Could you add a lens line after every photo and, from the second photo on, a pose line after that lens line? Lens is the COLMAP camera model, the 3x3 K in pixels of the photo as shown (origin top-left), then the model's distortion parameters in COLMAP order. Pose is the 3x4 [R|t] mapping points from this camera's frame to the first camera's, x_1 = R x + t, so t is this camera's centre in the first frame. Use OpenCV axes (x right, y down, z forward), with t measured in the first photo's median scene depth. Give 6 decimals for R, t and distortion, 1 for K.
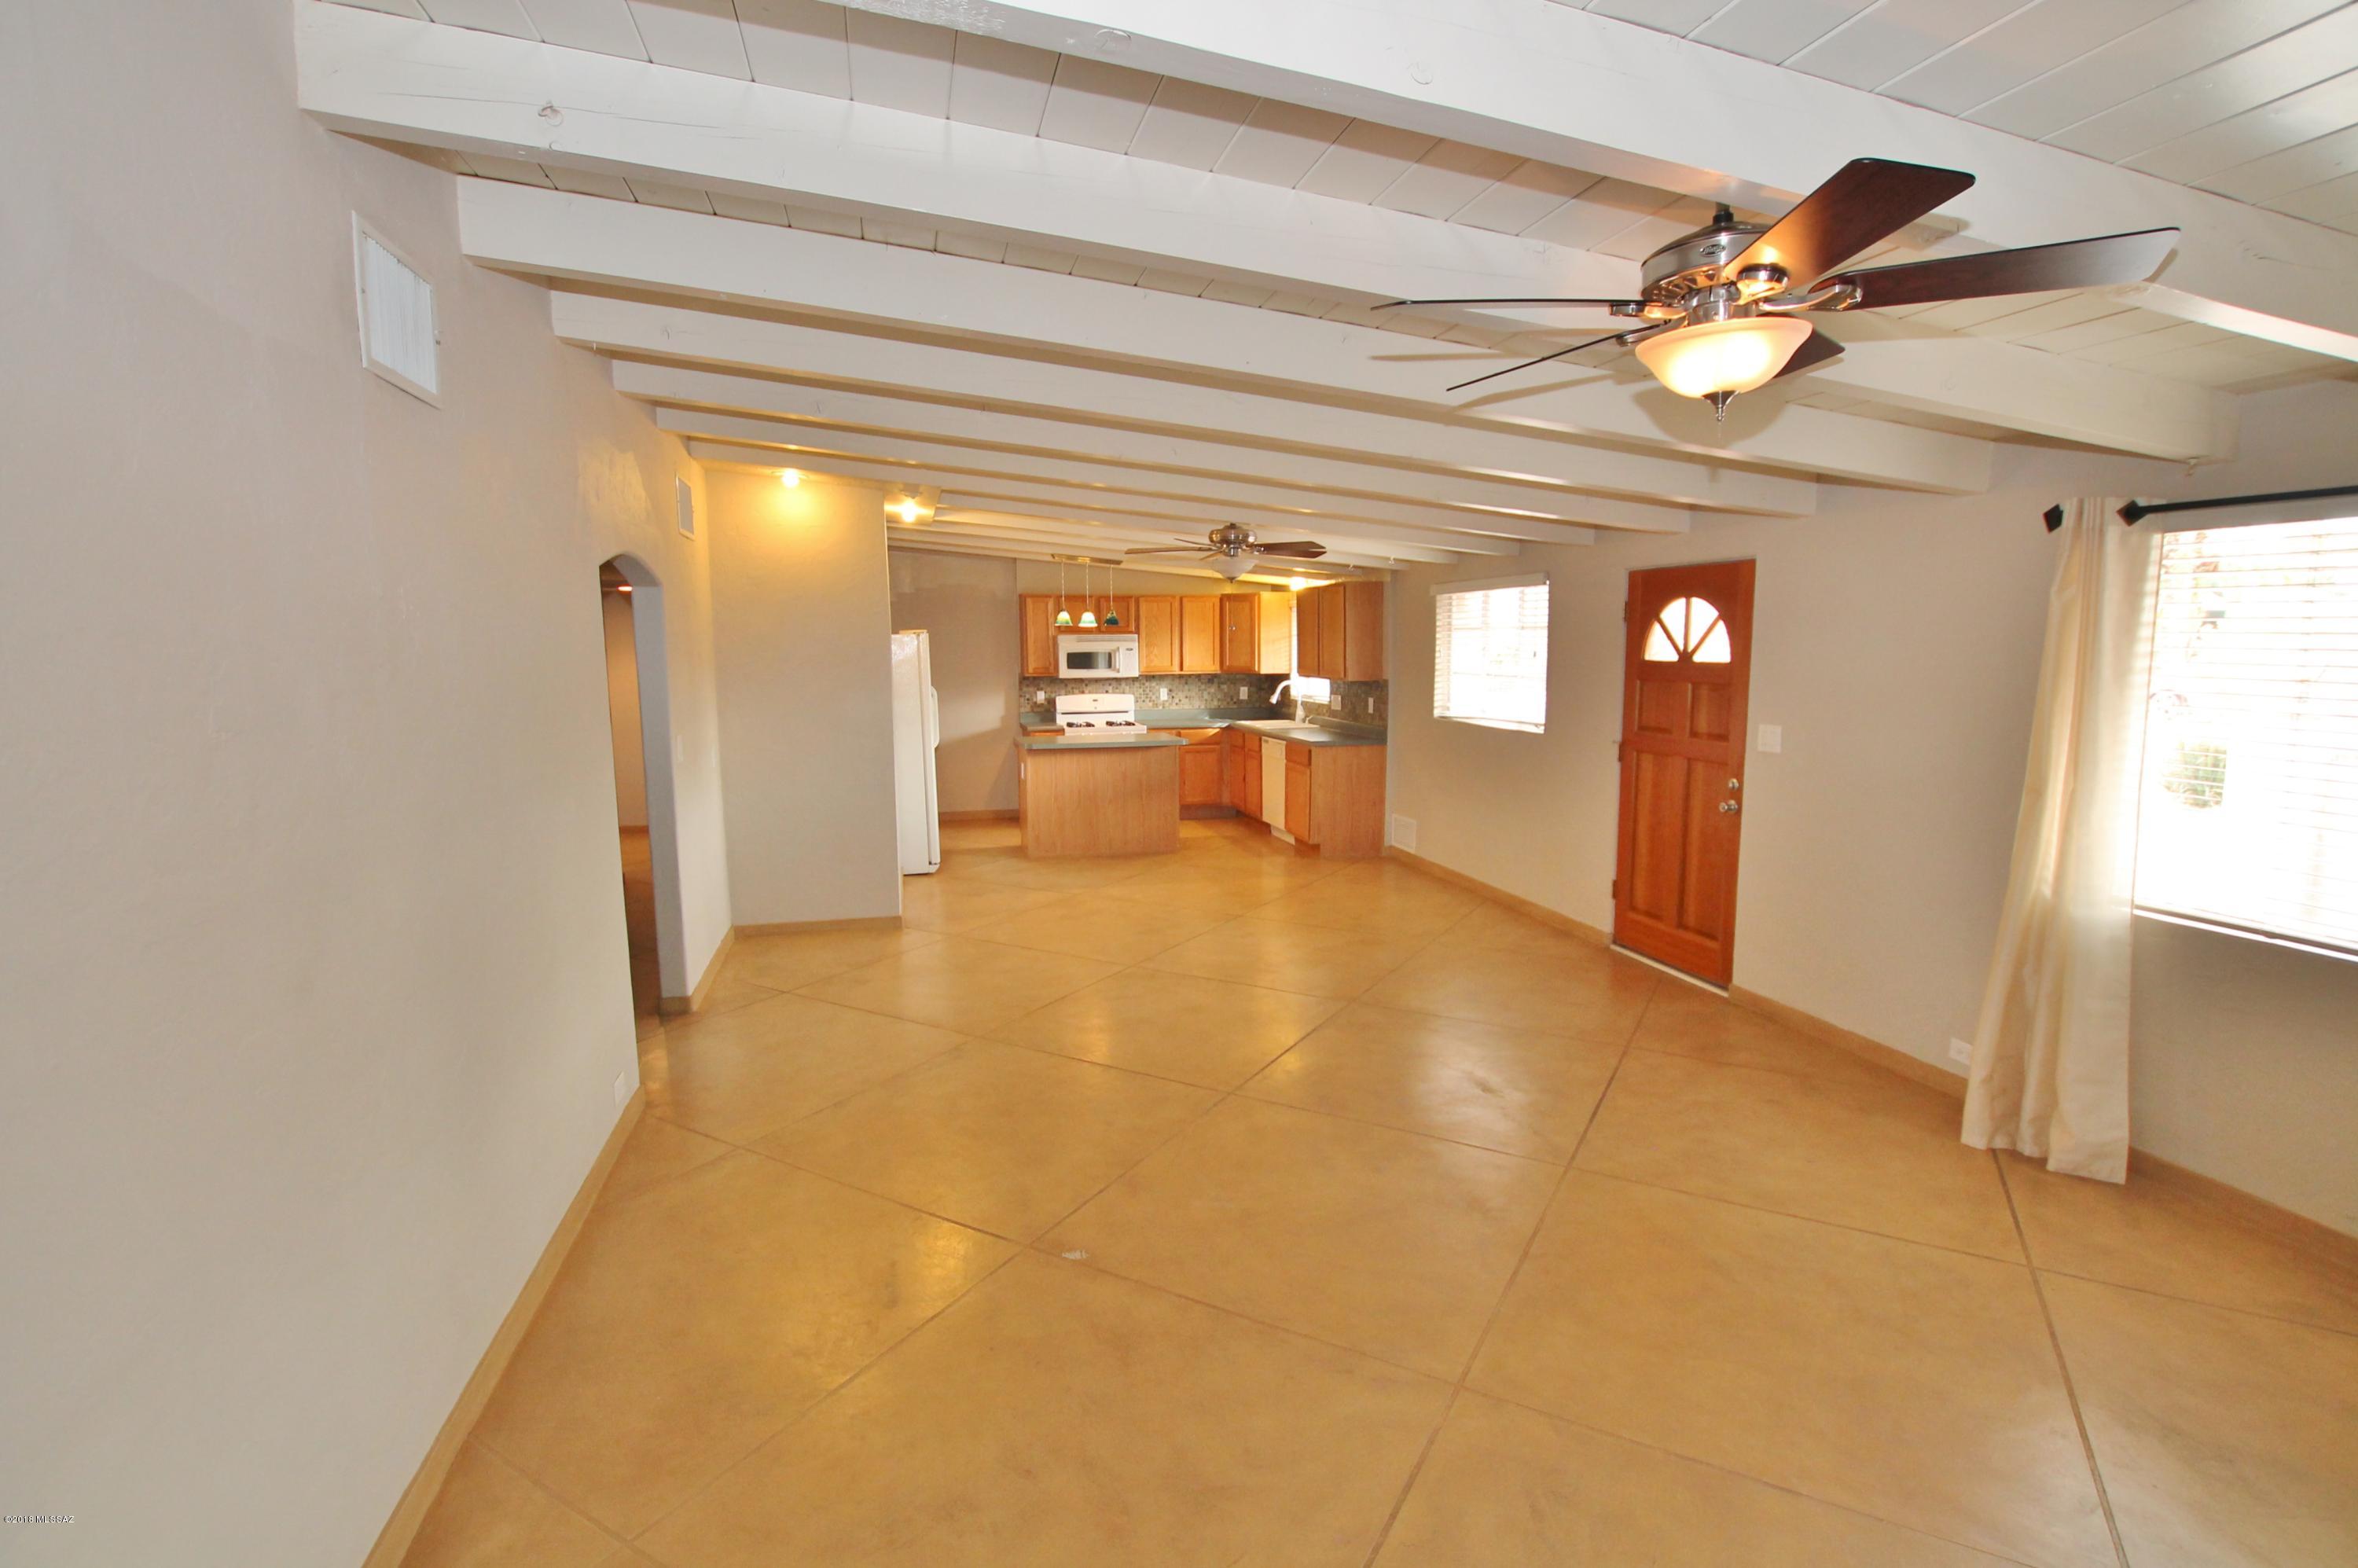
lens RADIAL K [[1110.0, 0, 1181.2], [0, 1110.0, 790.7], [0, 0, 1]] dist [-0.037653, 0.006737]
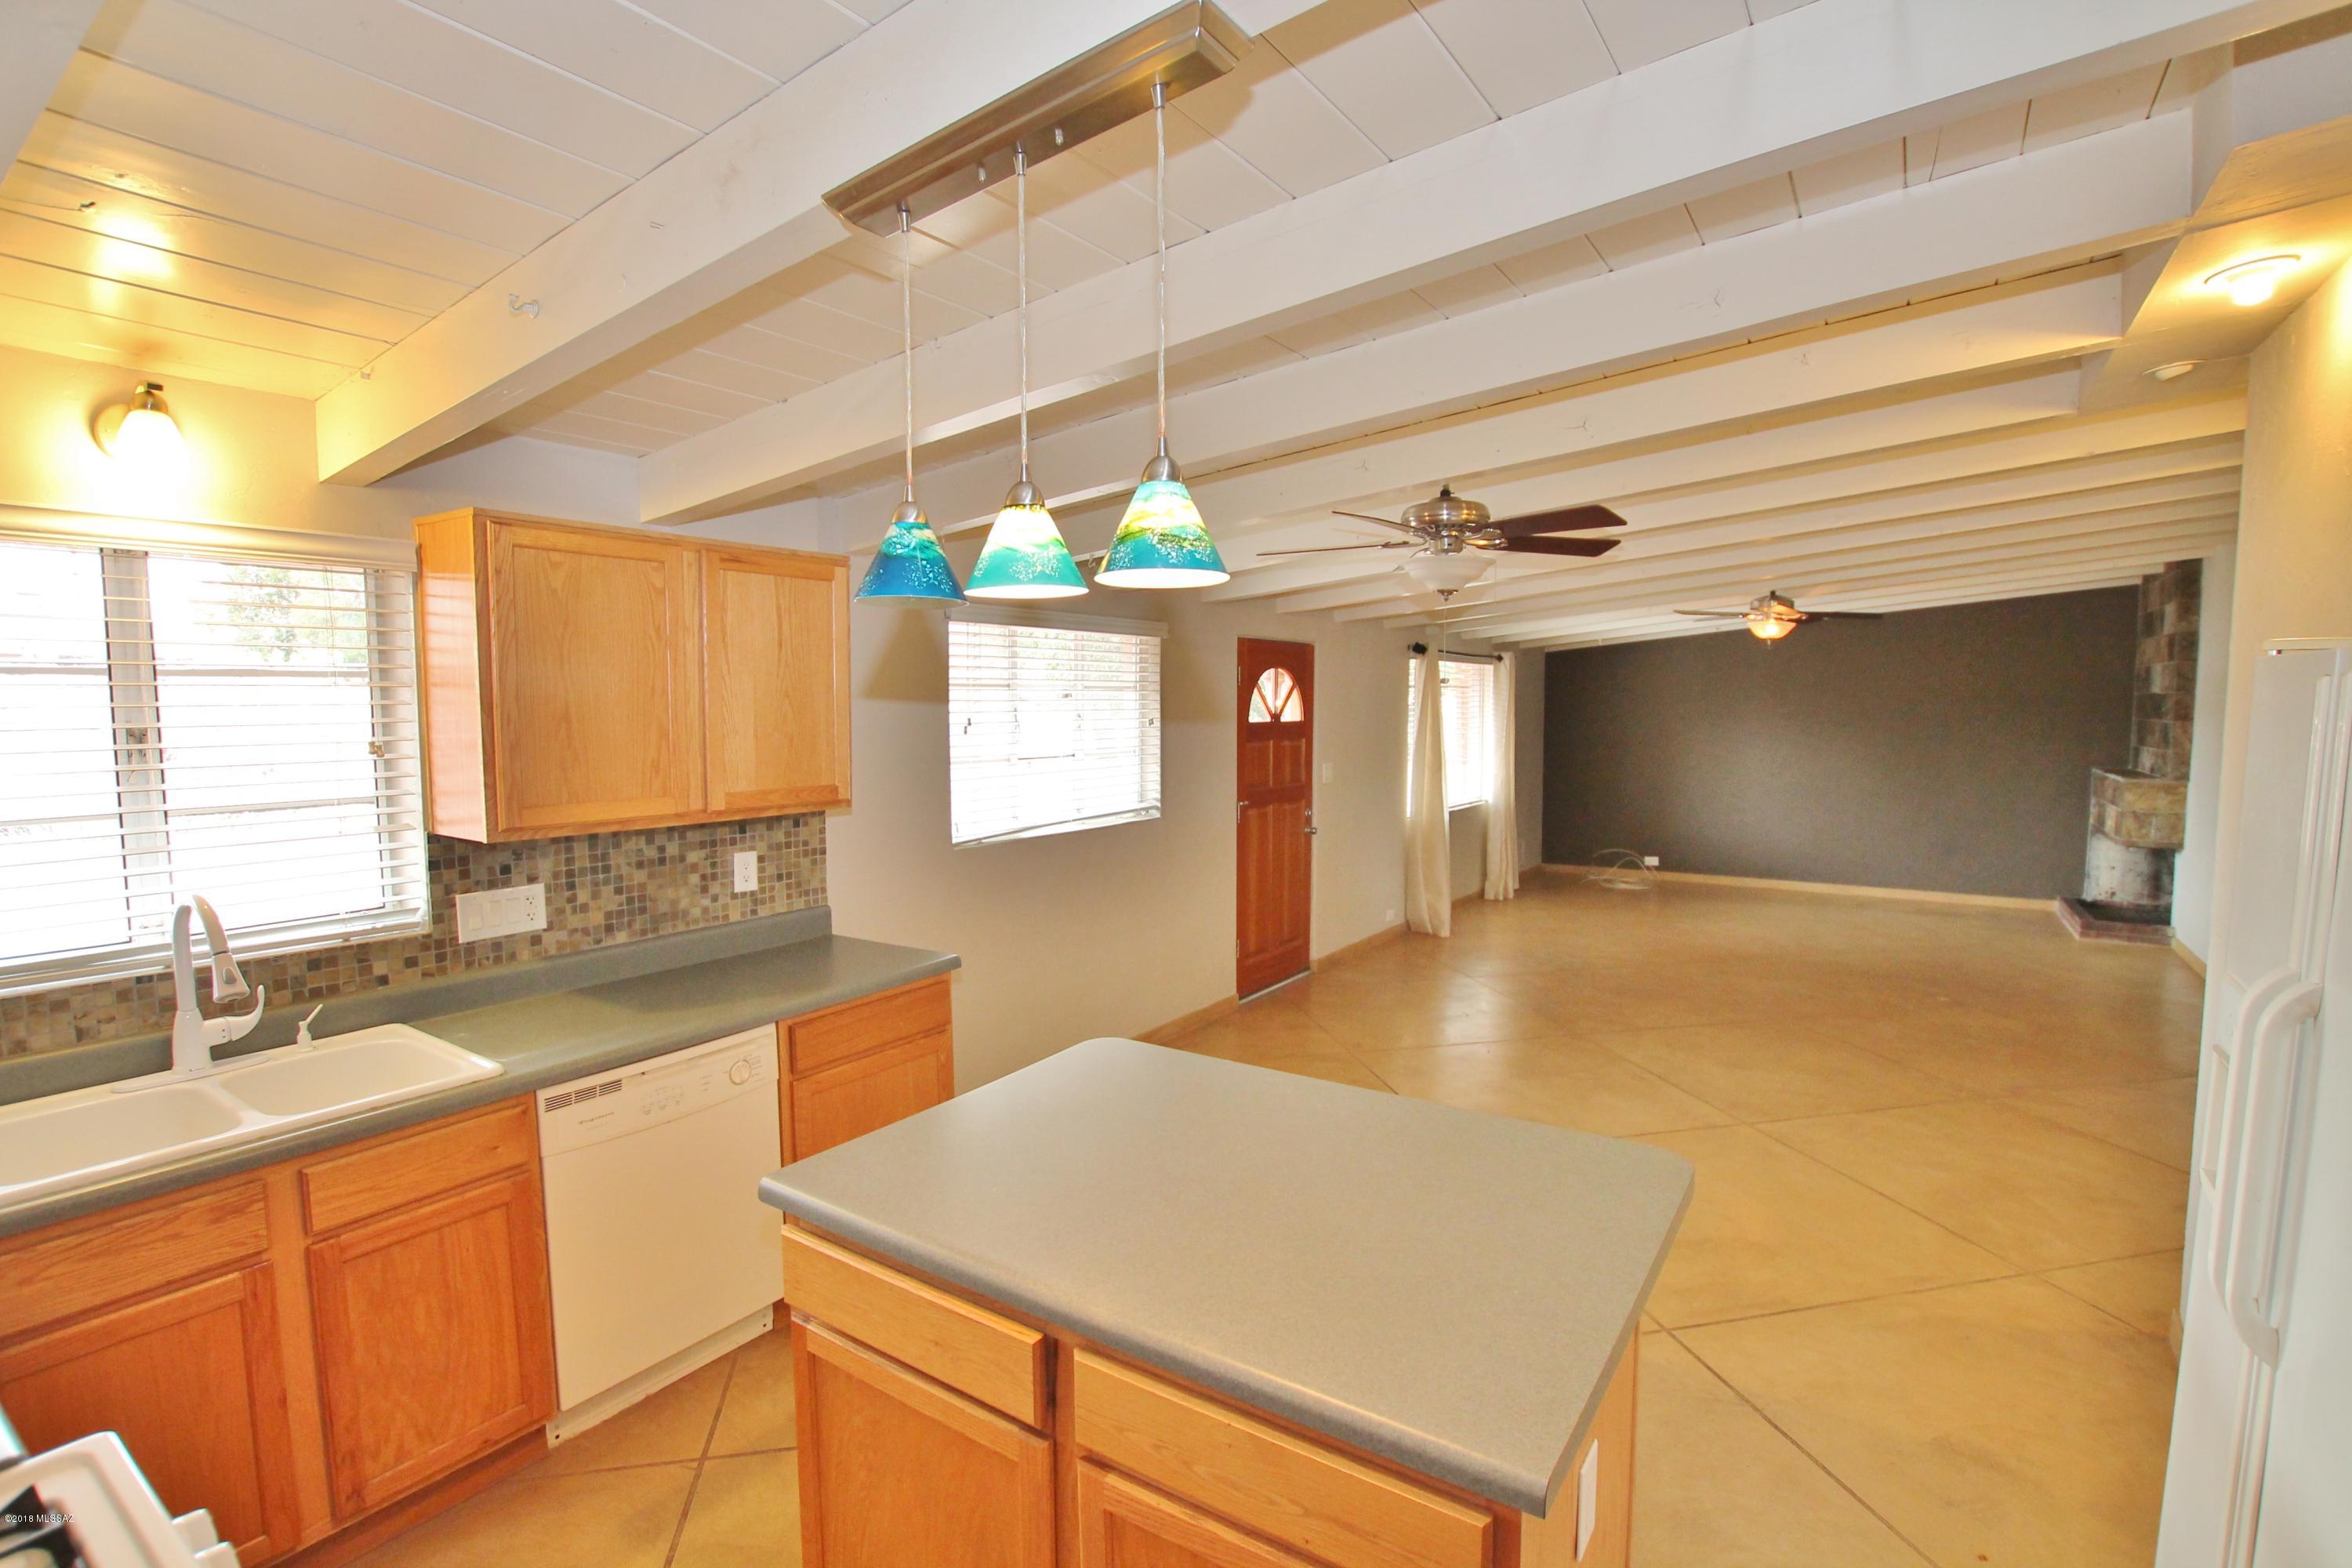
lens RADIAL K [[1099.5, 0, 1176.4], [0, 1099.5, 791.7], [0, 0, 1]] dist [-0.031855, 0.000204]
pose [[-0.665443, -0.052251, 0.744618, -0.192550], [0.106005, 0.980822, 0.163559, -0.135514], [-0.738883, 0.187772, -0.647142, 1.013251]]
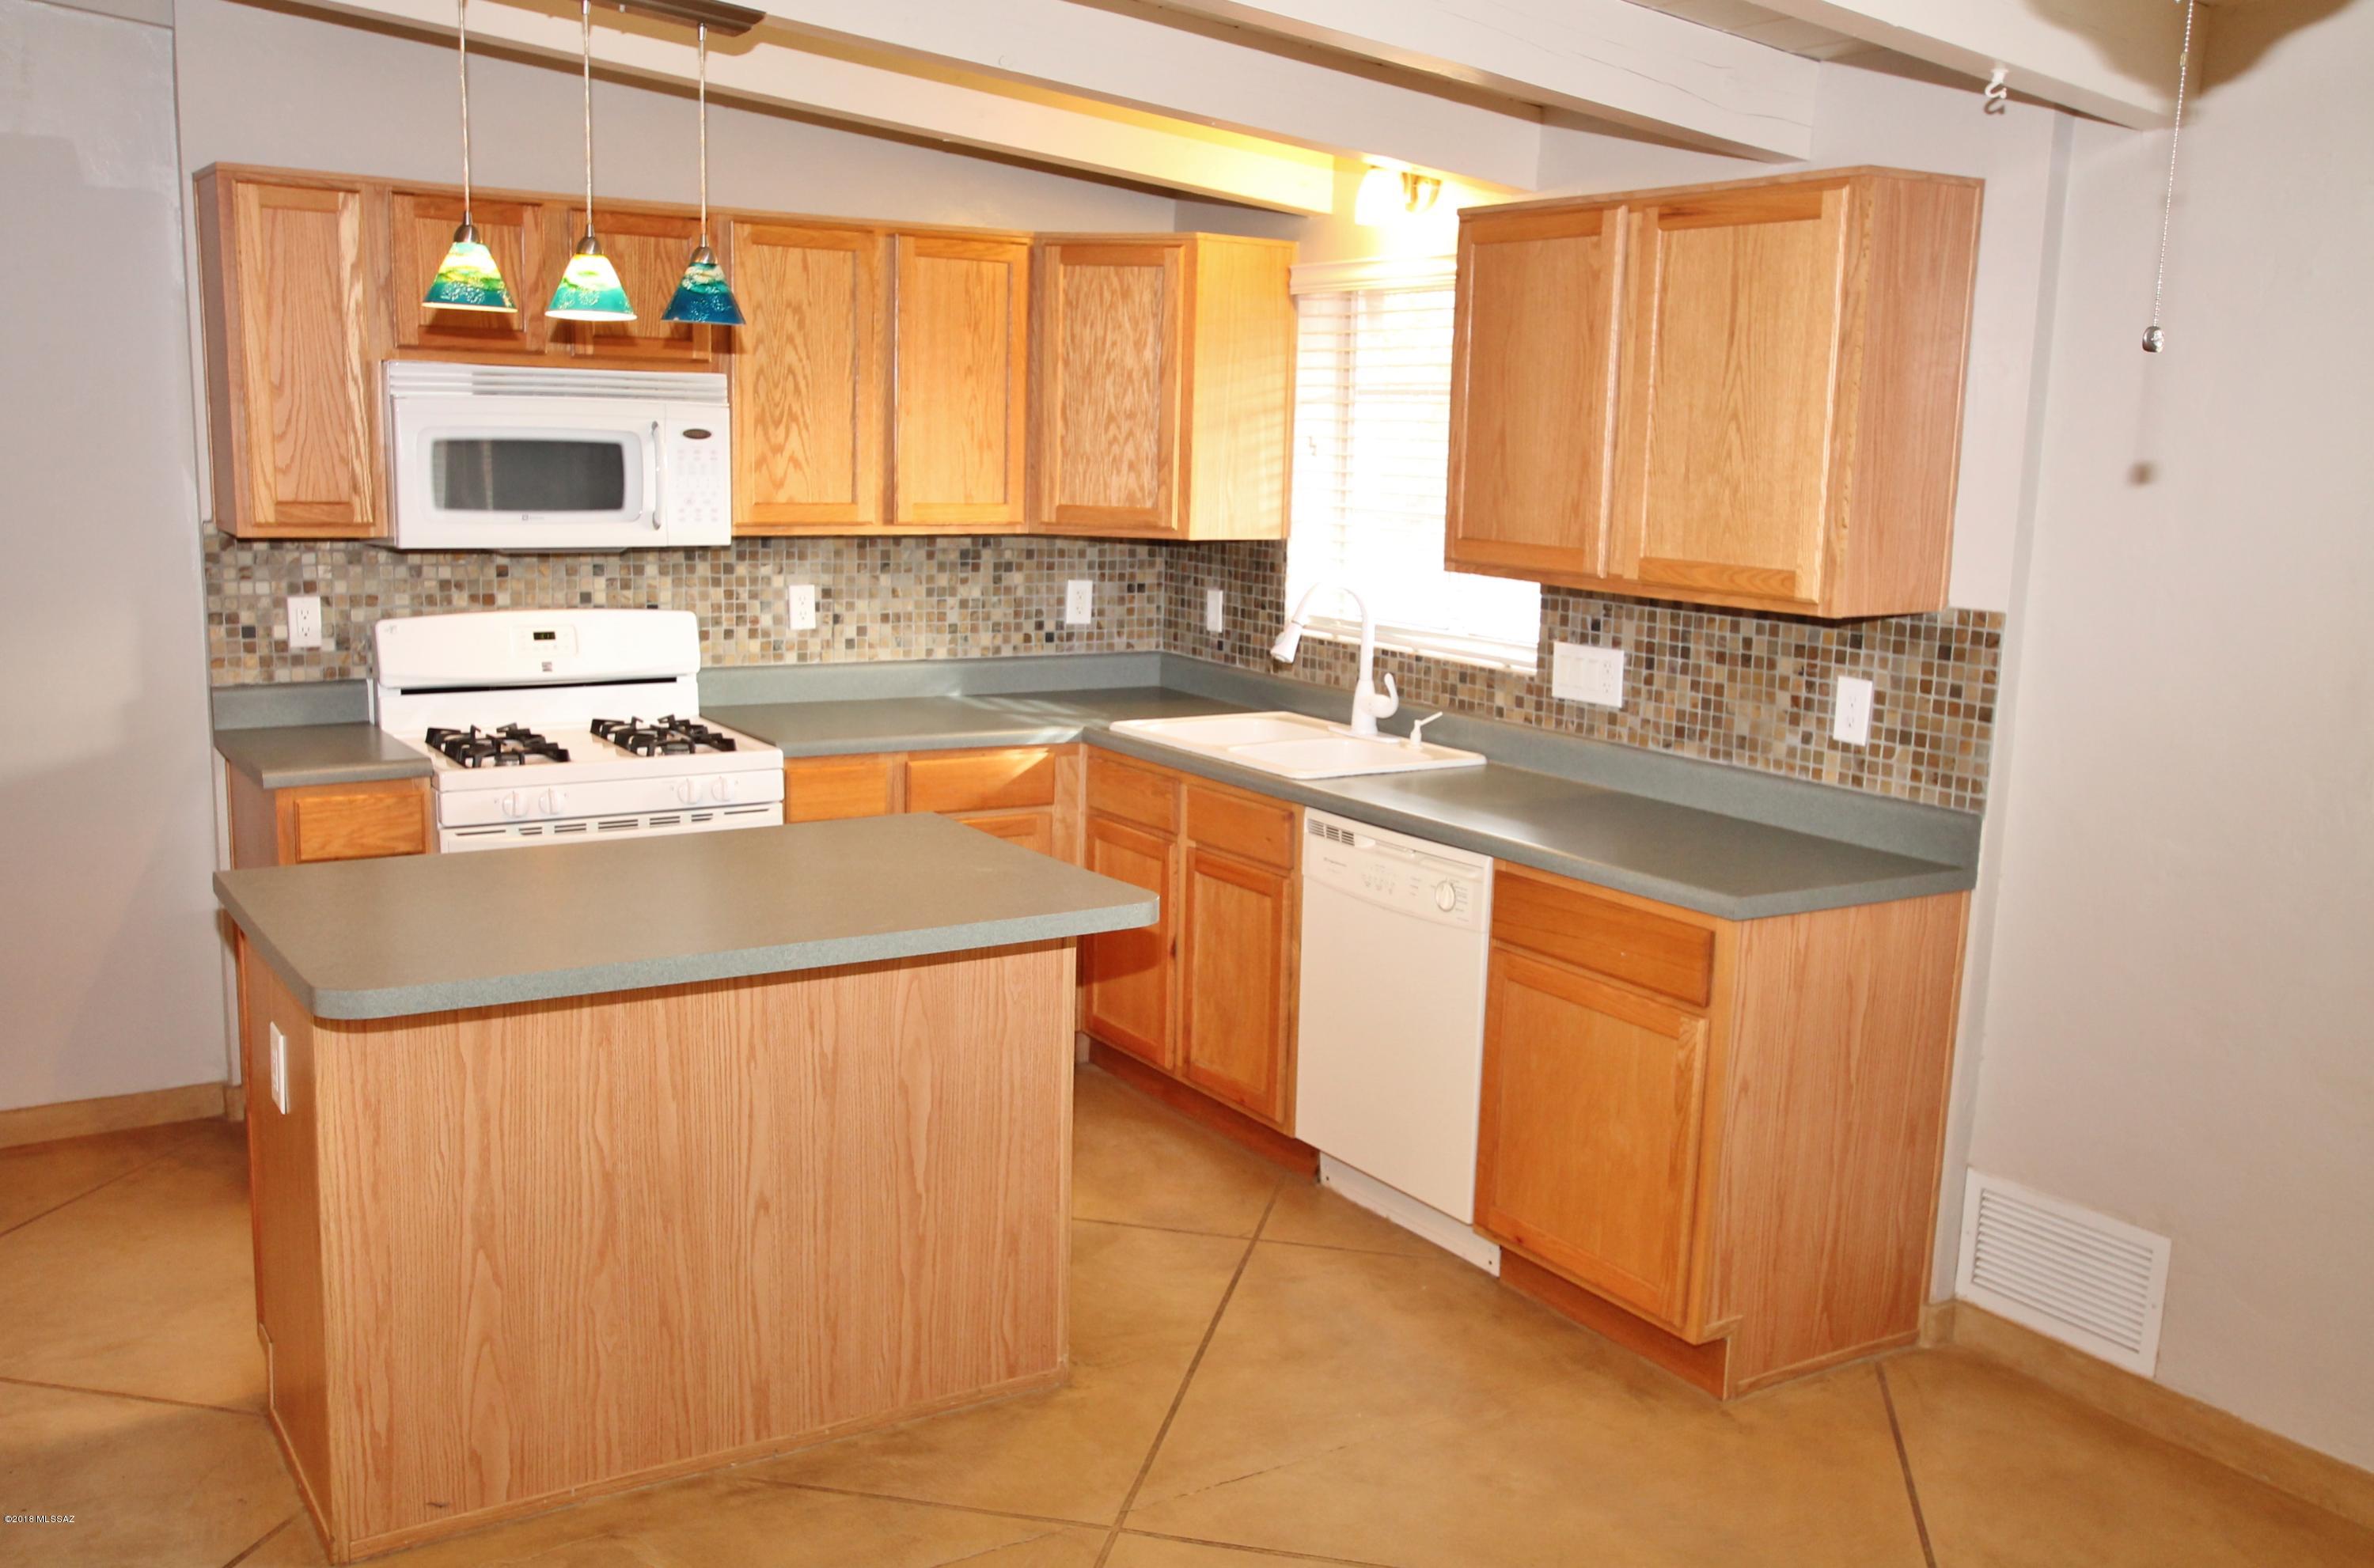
lens RADIAL K [[2082.9, 0, 1187.0], [0, 2082.9, 784.0], [0, 0, 1]] dist [0.007546, 0.000813]
pose [[0.948057, -0.019693, 0.317491, -0.097061], [0.006425, 0.999064, 0.042784, -0.072760], [-0.318036, -0.038522, 0.947296, 0.554023]]
